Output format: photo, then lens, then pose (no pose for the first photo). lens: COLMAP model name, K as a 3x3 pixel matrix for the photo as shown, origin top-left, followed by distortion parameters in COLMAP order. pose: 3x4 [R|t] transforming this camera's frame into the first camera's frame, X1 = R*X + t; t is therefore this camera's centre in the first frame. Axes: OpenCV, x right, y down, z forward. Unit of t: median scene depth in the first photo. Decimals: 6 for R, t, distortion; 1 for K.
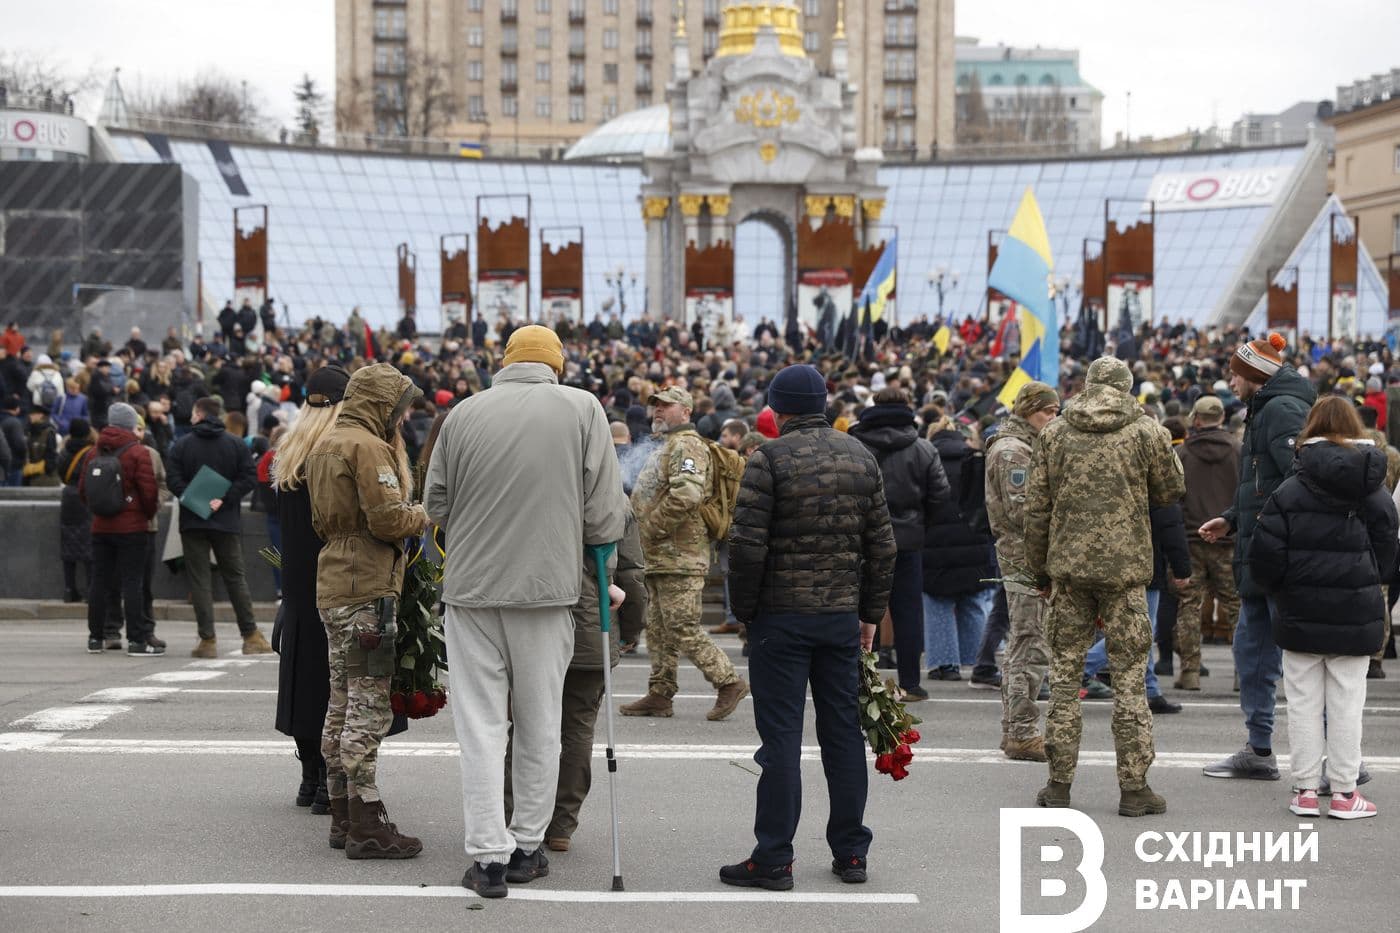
lens RADIAL K [[2607.5, 0, 700.0], [0, 2607.5, 466.5], [0, 0, 1]] dist [0.252757, -0.028749]
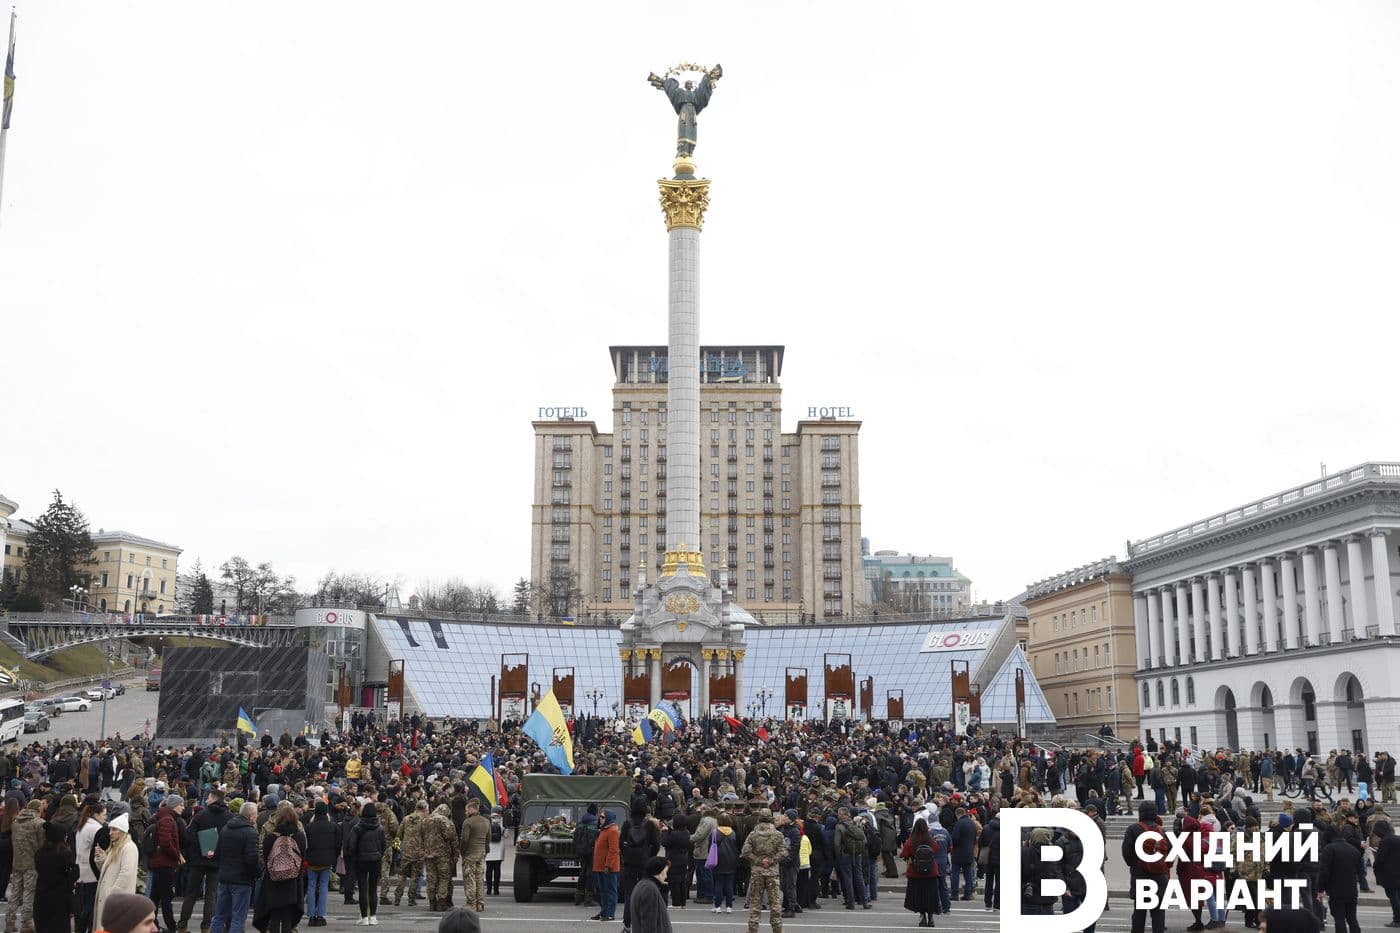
lens RADIAL K [[1447.6, 0, 700.0], [0, 1447.6, 466.5], [0, 0, 1]] dist [0.000283, 0.034226]
pose [[0.998426, -0.015003, -0.054037, 0.096822], [0.002951, 0.976271, -0.216533, -0.004354], [0.056004, 0.216033, 0.974779, -0.060844]]
